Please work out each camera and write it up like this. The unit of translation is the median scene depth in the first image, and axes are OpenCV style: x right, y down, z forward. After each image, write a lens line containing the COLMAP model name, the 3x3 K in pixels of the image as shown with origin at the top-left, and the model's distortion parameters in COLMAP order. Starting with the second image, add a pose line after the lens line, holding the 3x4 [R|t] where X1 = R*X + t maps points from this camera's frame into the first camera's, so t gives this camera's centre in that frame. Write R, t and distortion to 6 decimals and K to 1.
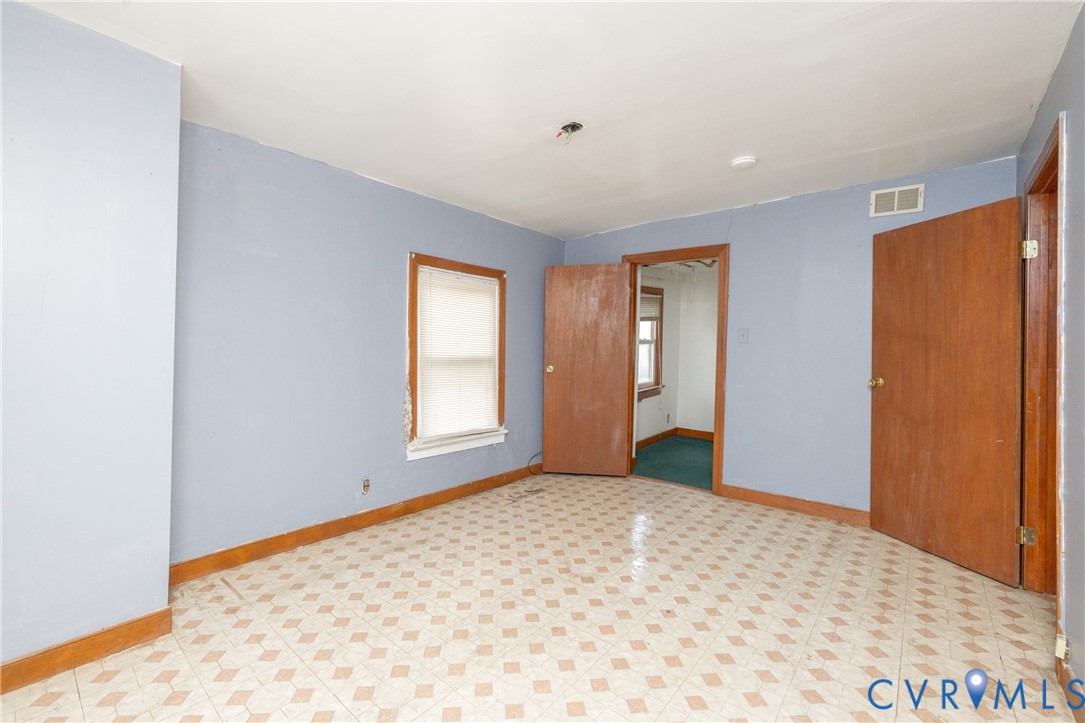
lens RADIAL K [[464.8, 0, 540.0], [0, 464.8, 353.7], [0, 0, 1]] dist [0.001347, 0.000076]
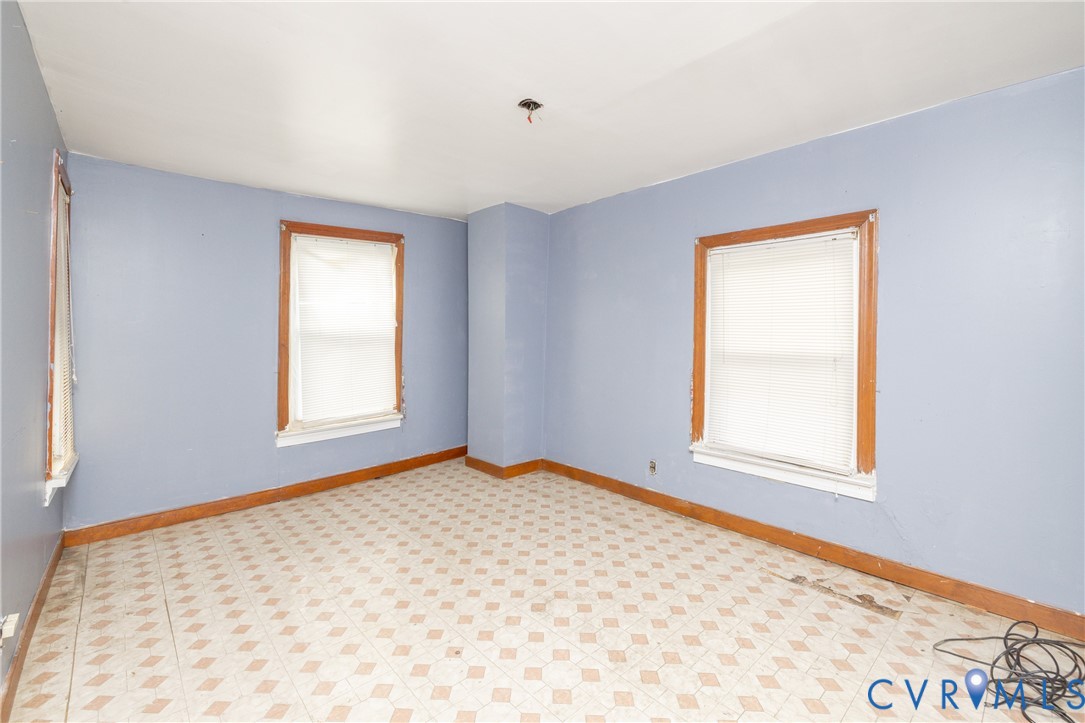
lens RADIAL K [[464.8, 0, 516.1], [0, 464.8, 340.2], [0, 0, 1]] dist [0.001347, 0.000076]
pose [[-0.168225, -0.003726, -0.985742, 0.689707], [-0.011003, 0.999938, -0.001902, -0.009008], [0.985687, 0.010527, -0.168256, 0.781697]]
